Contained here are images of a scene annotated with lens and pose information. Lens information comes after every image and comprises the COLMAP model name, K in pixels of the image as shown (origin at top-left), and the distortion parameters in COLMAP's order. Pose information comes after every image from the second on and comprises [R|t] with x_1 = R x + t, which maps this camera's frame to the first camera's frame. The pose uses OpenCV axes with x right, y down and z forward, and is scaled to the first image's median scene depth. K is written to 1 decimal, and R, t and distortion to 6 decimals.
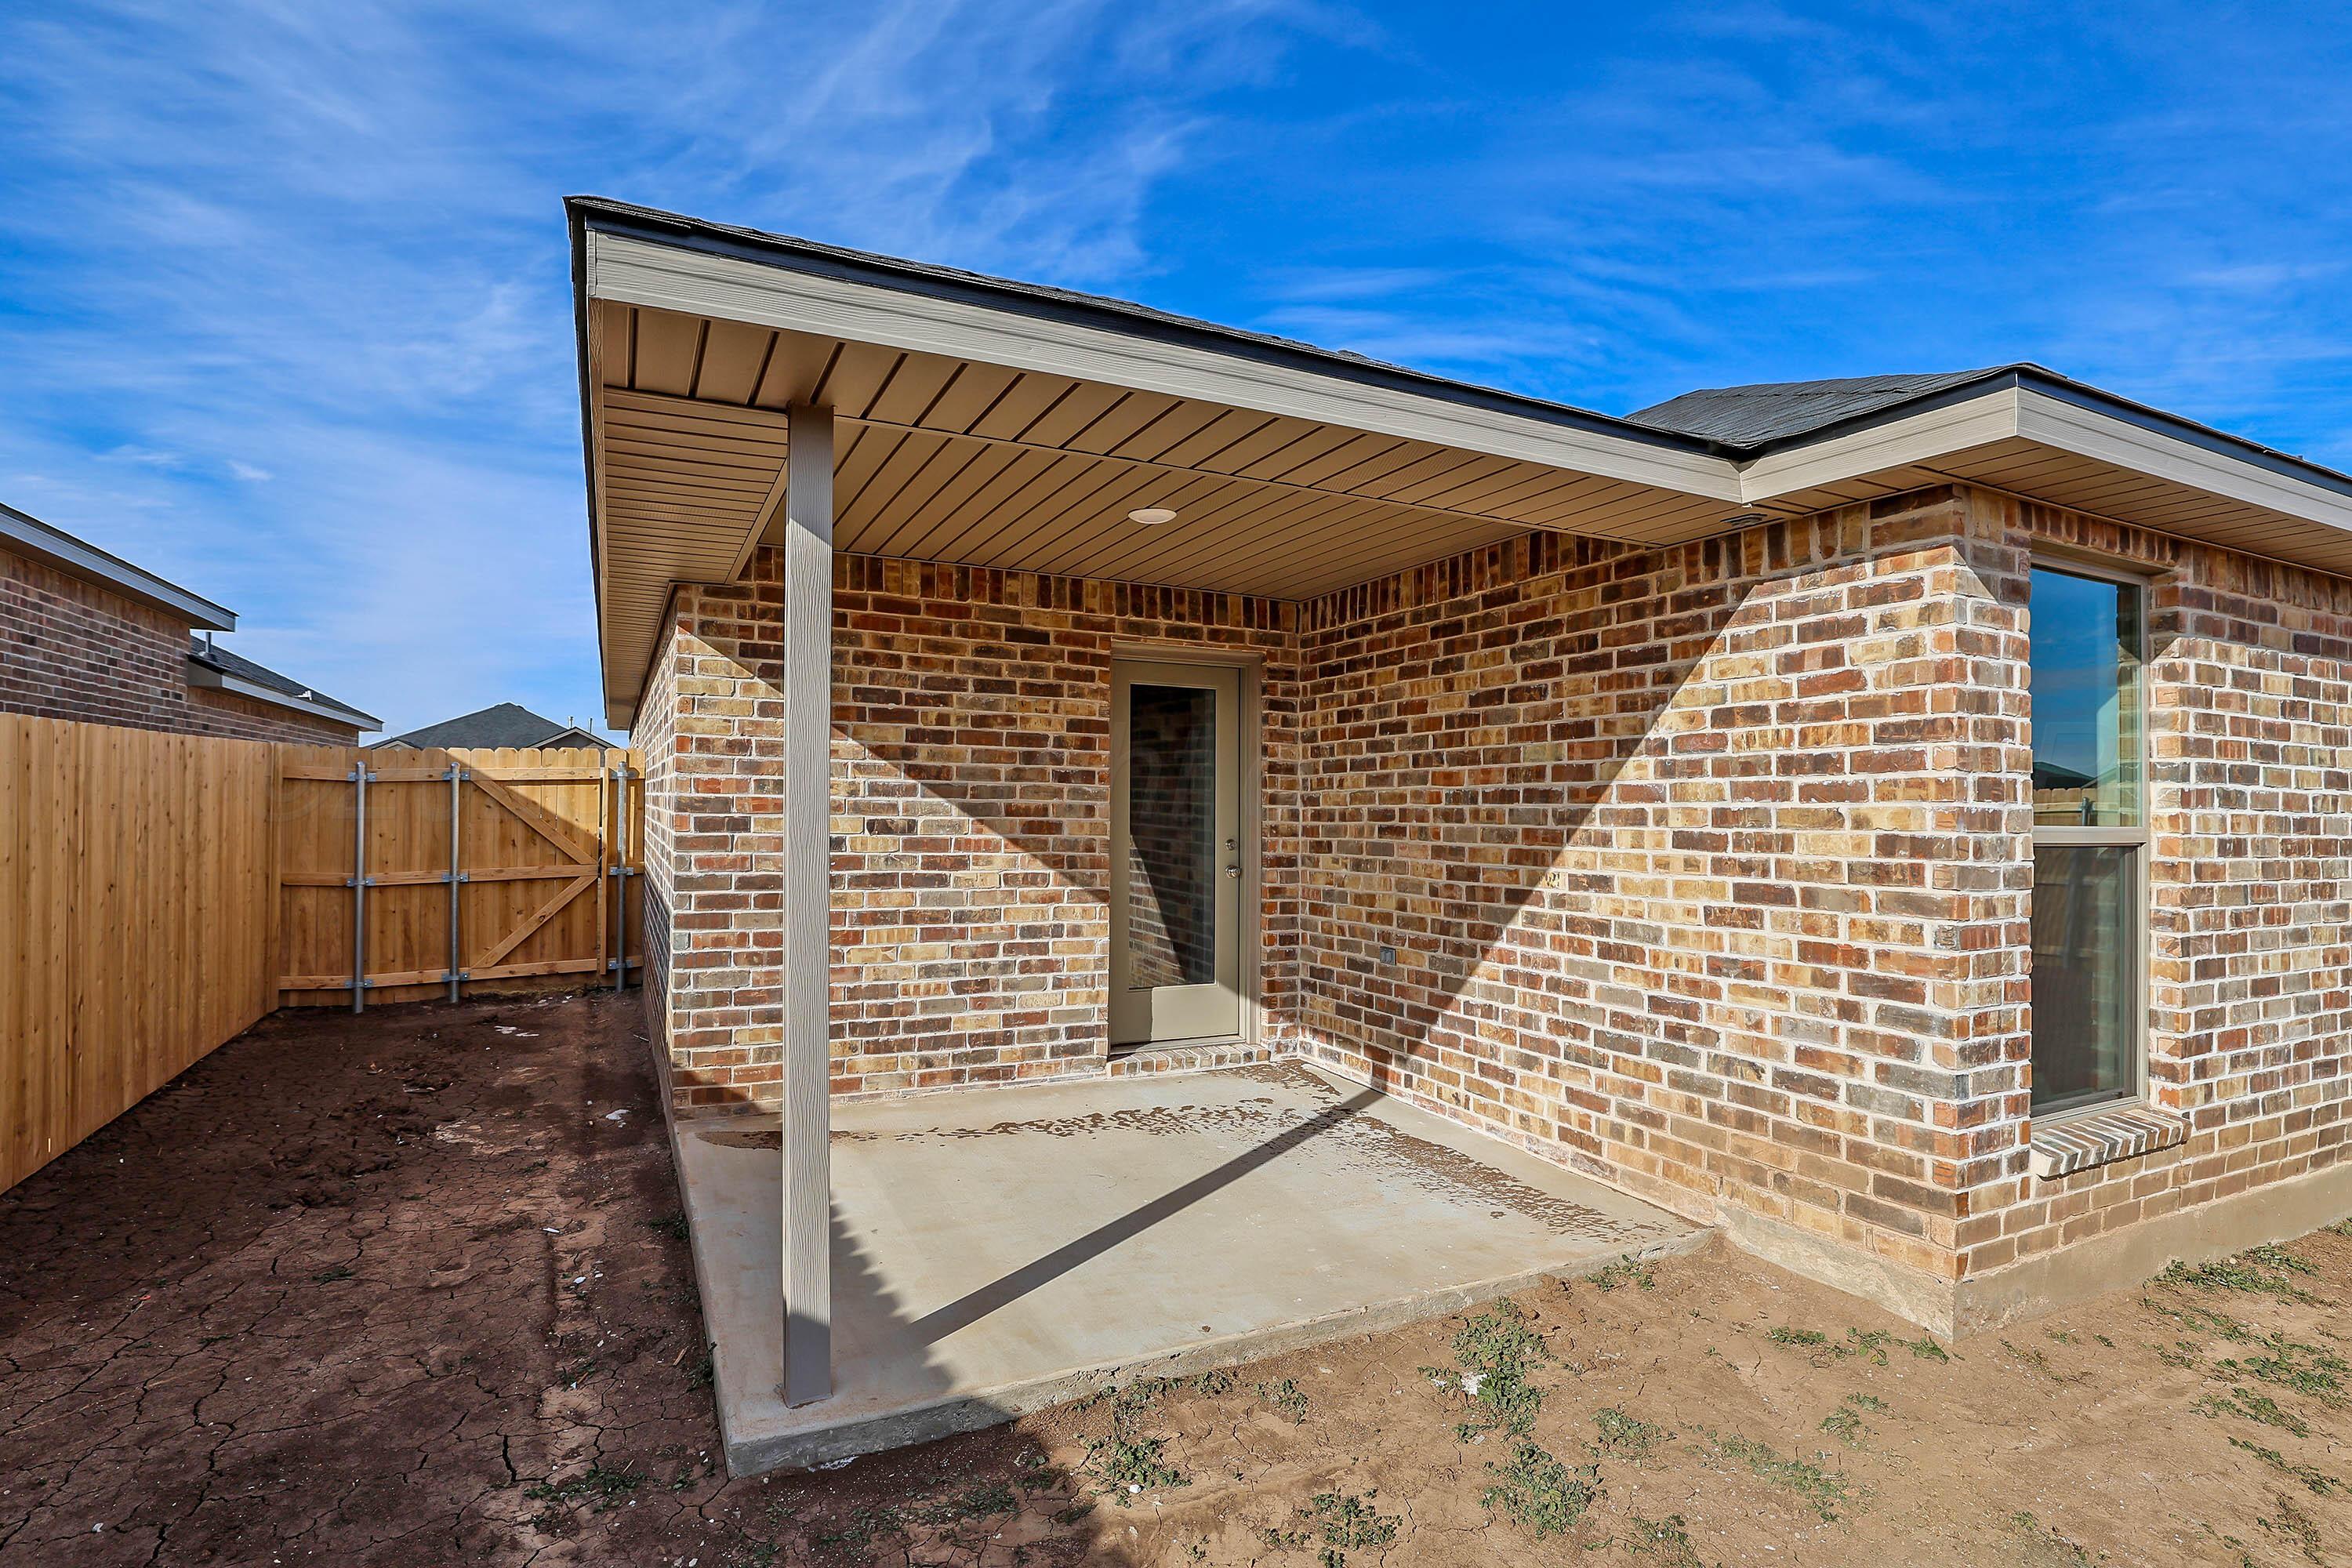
lens RADIAL K [[1089.6, 0, 1159.6], [0, 1089.6, 790.2], [0, 0, 1]] dist [-0.023971, 0.005623]
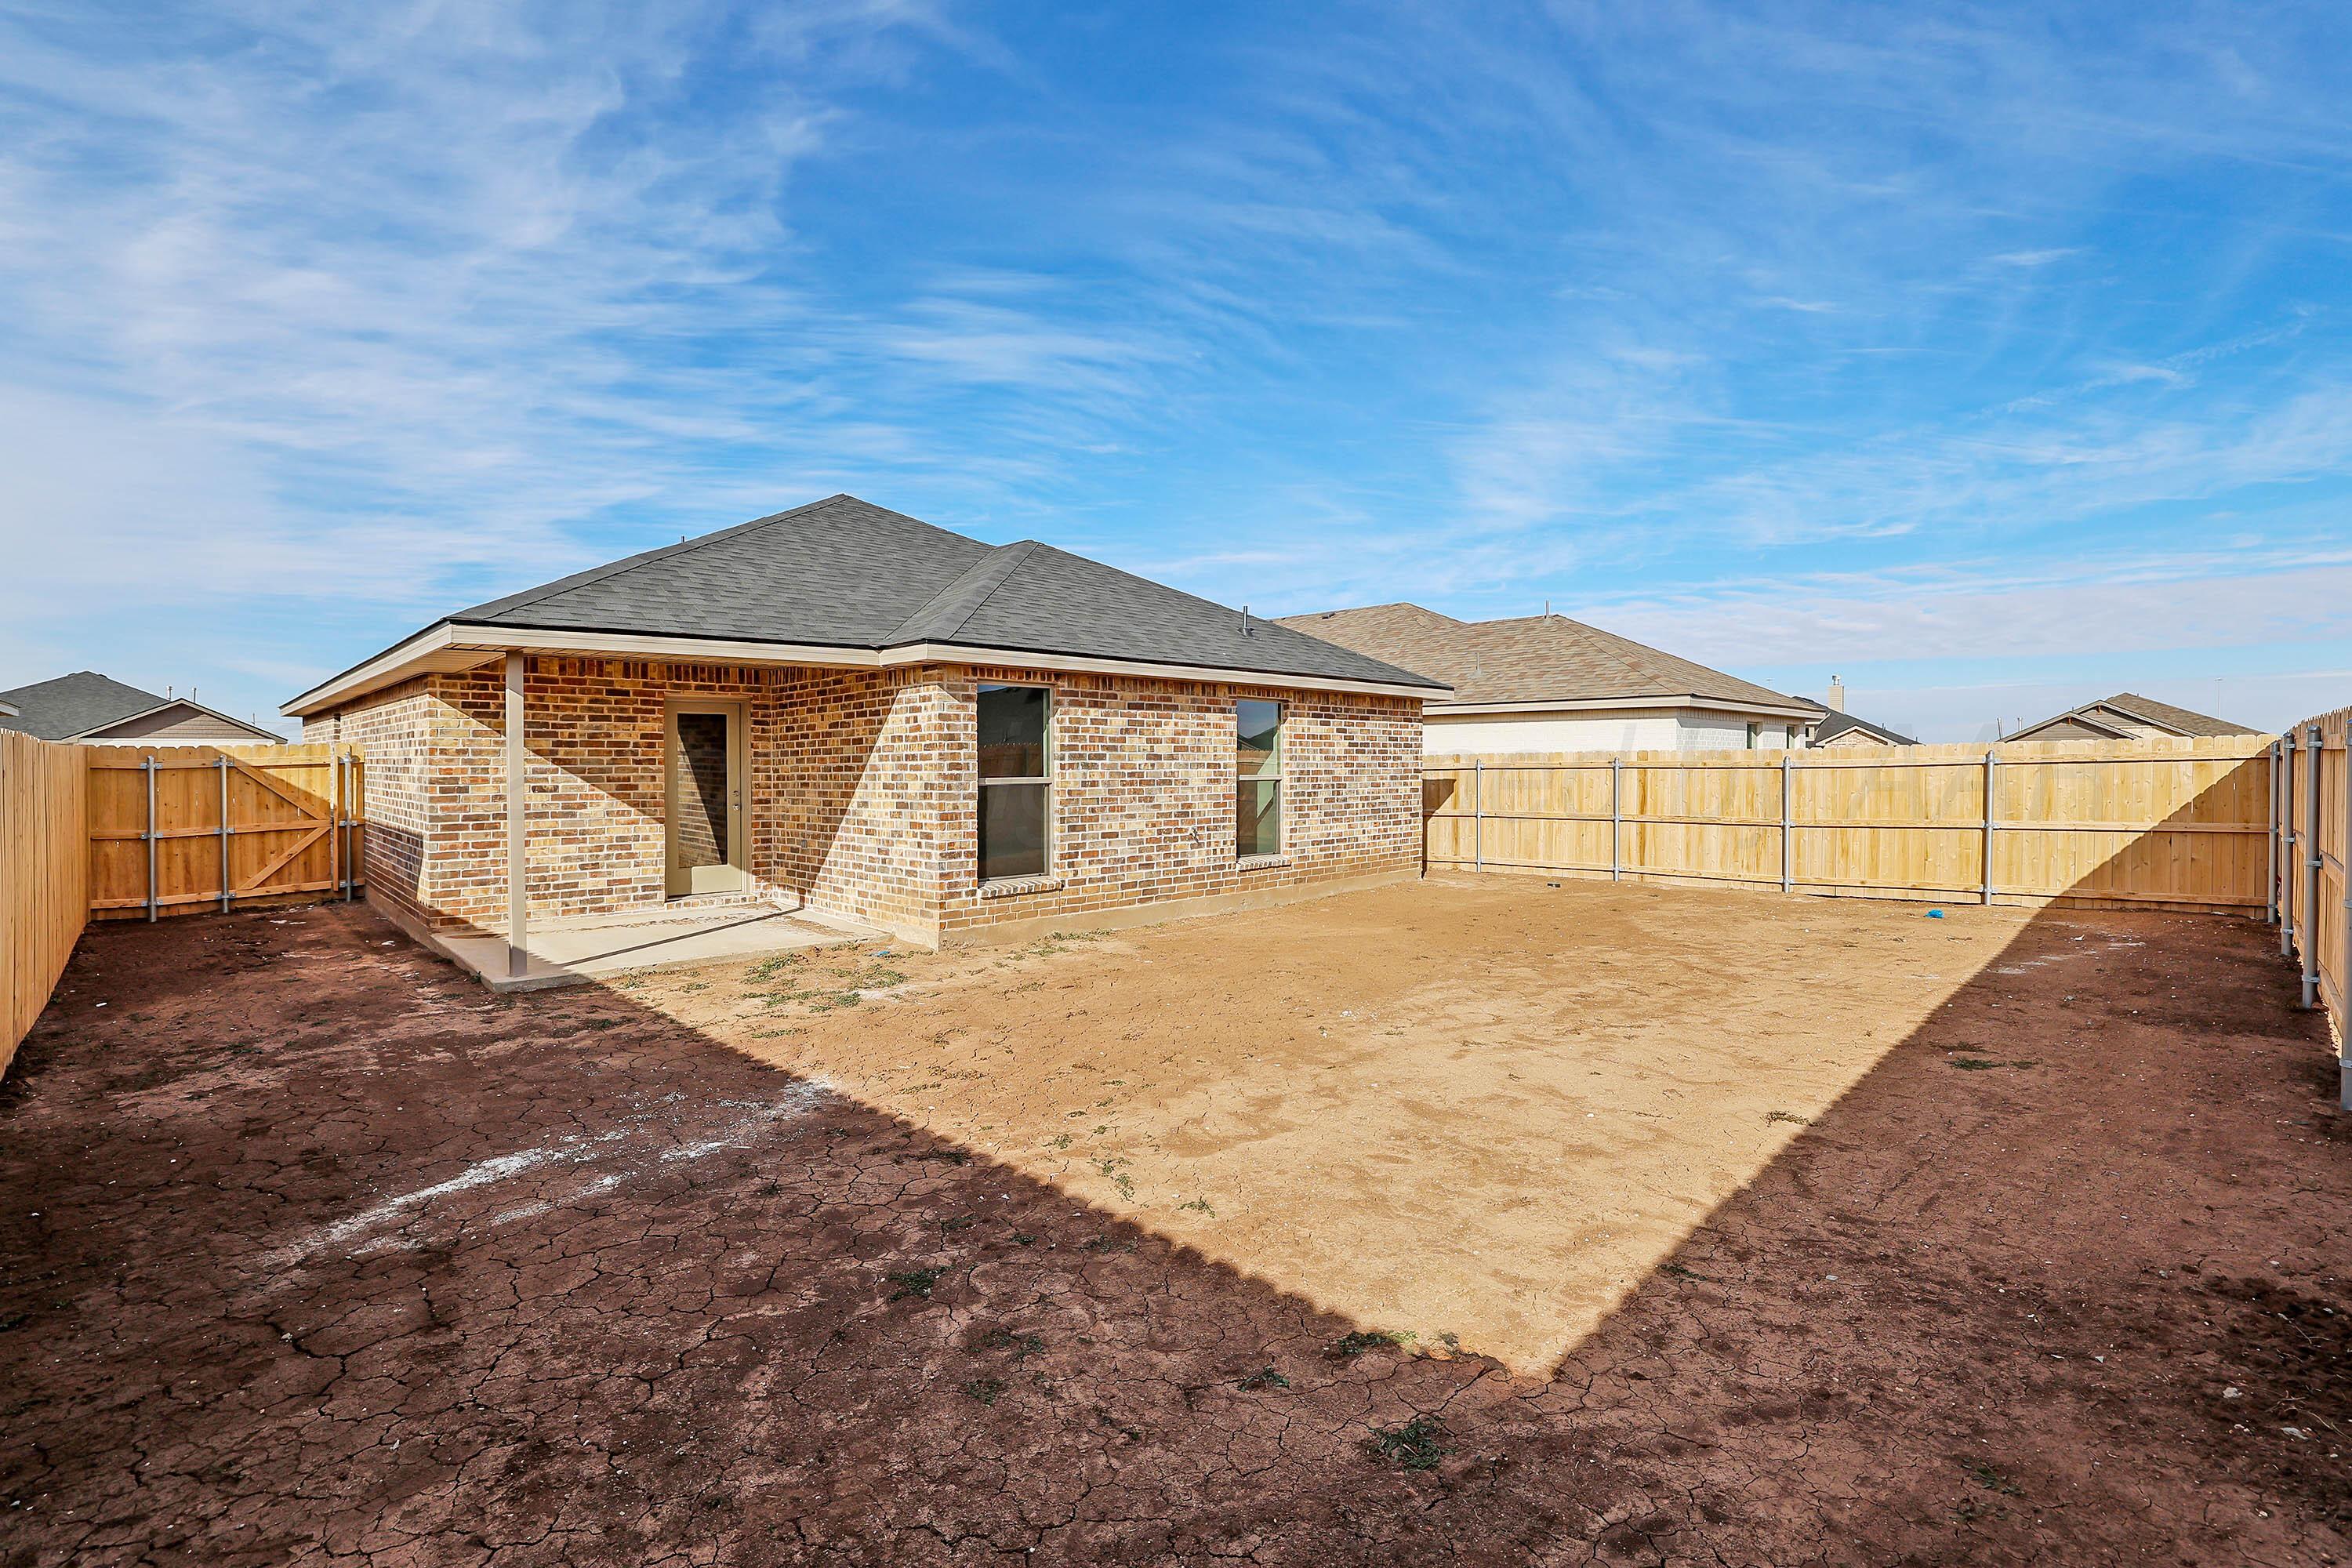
lens RADIAL K [[1074.5, 0, 1140.9], [0, 1074.5, 767.5], [0, 0, 1]] dist [-0.019484, 0.005904]
pose [[0.960257, -0.018296, 0.278516, 0.250851], [0.013851, 0.999743, 0.017919, -0.024897], [-0.278772, -0.013349, 0.960264, -1.146513]]
